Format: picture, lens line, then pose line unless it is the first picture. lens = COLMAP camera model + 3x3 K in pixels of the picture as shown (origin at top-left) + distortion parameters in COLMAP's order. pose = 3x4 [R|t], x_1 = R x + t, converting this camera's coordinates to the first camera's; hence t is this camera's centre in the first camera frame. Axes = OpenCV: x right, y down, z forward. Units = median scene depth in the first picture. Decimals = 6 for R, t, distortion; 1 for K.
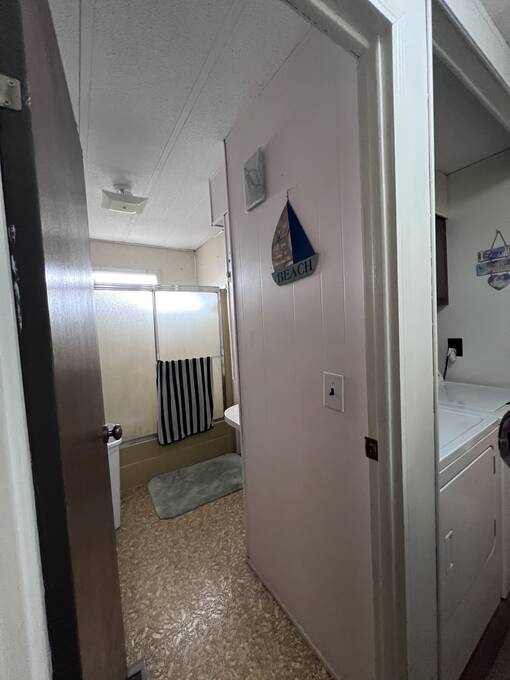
lens RADIAL K [[270.7, 0, 255.3], [0, 270.7, 336.1], [0, 0, 1]] dist [-0.004355, -0.000036]
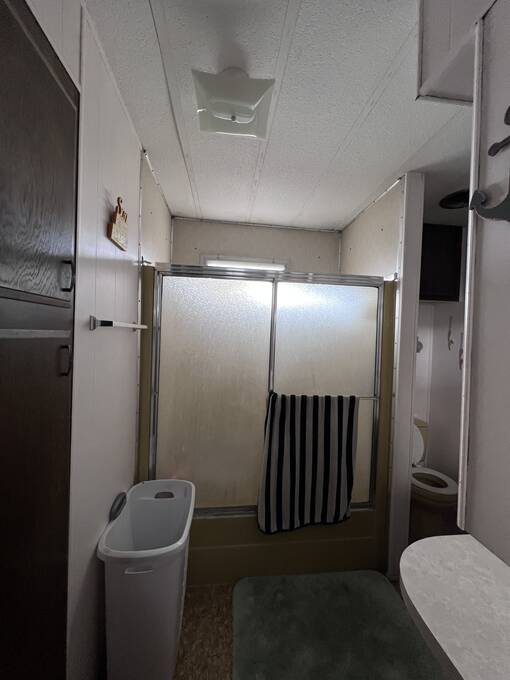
lens RADIAL K [[270.7, 0, 253.7], [0, 270.7, 336.5], [0, 0, 1]] dist [-0.004355, -0.000036]
pose [[0.890598, 0.085621, -0.446659, -0.119776], [-0.102906, 0.994585, -0.014533, -0.020724], [0.442996, 0.058907, 0.894586, 0.396939]]
